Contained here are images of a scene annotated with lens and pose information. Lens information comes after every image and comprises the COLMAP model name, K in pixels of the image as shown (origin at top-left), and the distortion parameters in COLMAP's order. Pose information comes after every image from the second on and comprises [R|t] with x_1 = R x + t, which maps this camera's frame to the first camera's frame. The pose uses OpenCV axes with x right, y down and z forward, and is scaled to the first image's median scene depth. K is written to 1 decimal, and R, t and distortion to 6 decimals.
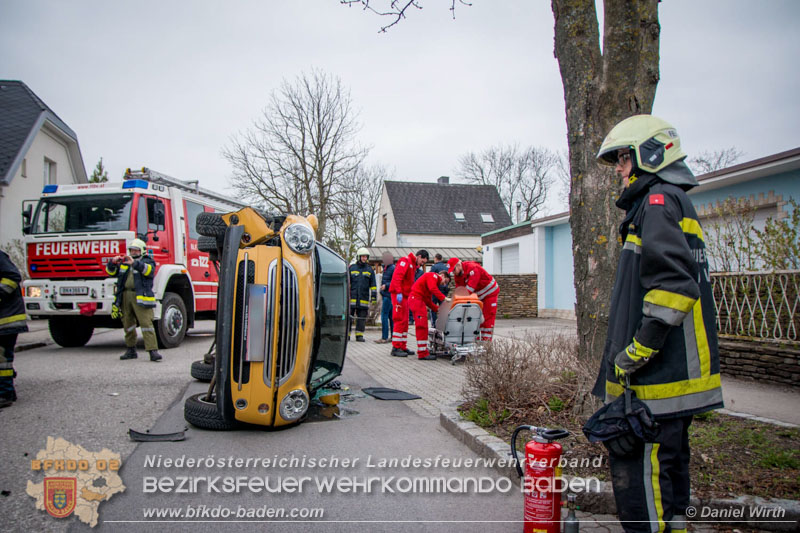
lens RADIAL K [[621.2, 0, 400.5], [0, 621.2, 287.3], [0, 0, 1]] dist [-0.139530, 0.100783]
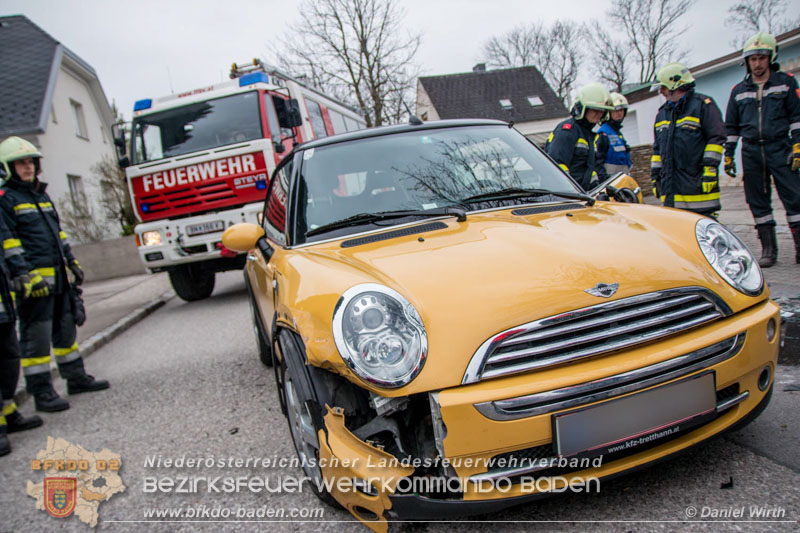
lens RADIAL K [[621.2, 0, 400.5], [0, 621.2, 287.3], [0, 0, 1]] dist [-0.139530, 0.100783]
pose [[0.988955, -0.143676, -0.036404, -0.271841], [0.147435, 0.978797, 0.142195, 0.005248], [0.015202, -0.145991, 0.989169, 0.208080]]
